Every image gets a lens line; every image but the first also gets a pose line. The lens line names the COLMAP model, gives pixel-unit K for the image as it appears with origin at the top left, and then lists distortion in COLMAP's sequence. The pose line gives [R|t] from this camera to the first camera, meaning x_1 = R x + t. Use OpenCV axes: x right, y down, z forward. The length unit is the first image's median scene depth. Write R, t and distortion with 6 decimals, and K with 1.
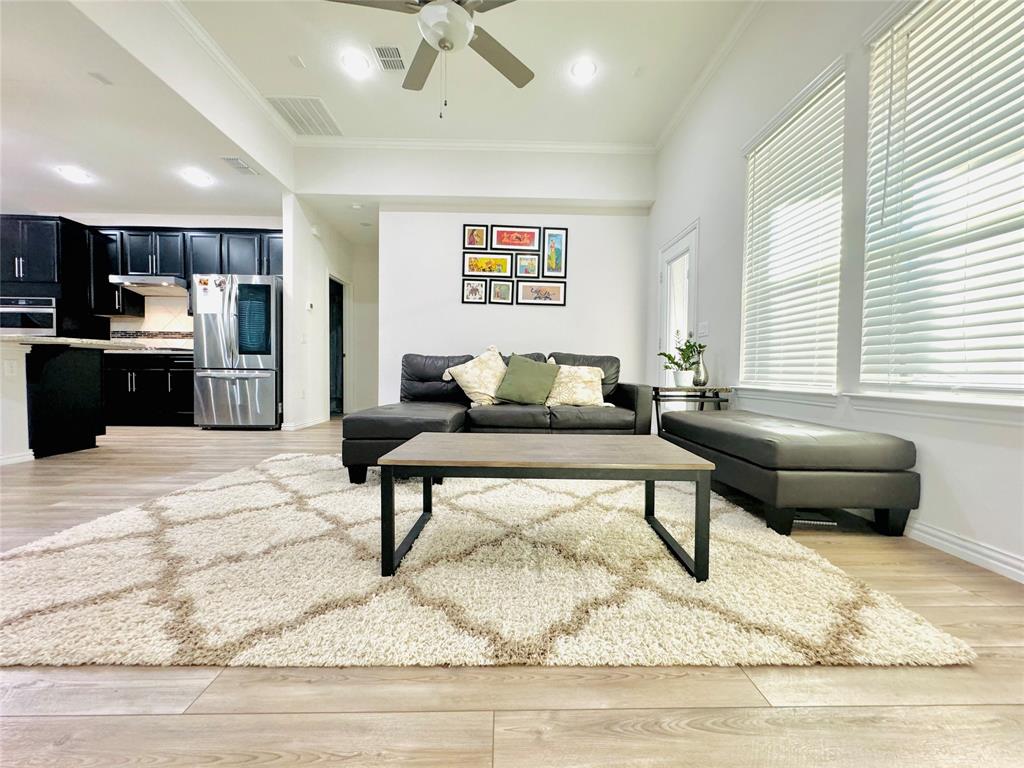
lens RADIAL K [[406.3, 0, 516.4], [0, 406.3, 383.3], [0, 0, 1]] dist [-0.000683, -0.000123]
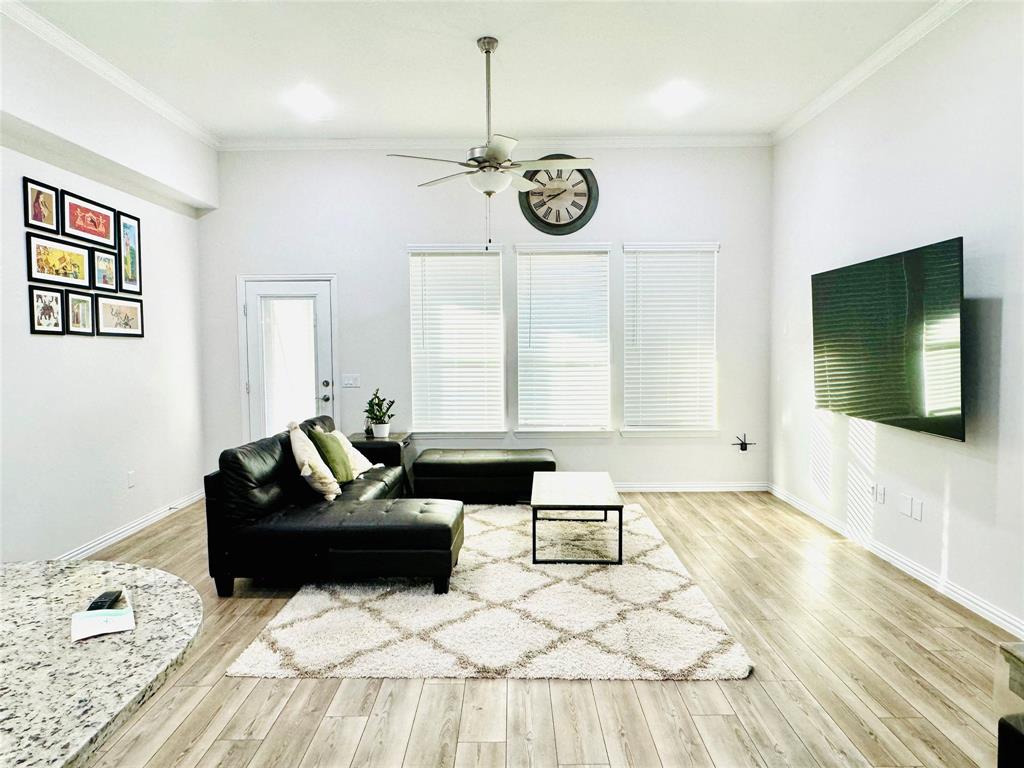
lens RADIAL K [[659.4, 0, 512.7], [0, 659.4, 381.1], [0, 0, 1]] dist [-0.001578, 0.000201]
pose [[0.036194, -0.067916, 0.997034, -0.933782], [0.034143, 0.997190, 0.066687, -0.172211], [-0.998761, 0.031628, 0.038411, 0.371062]]
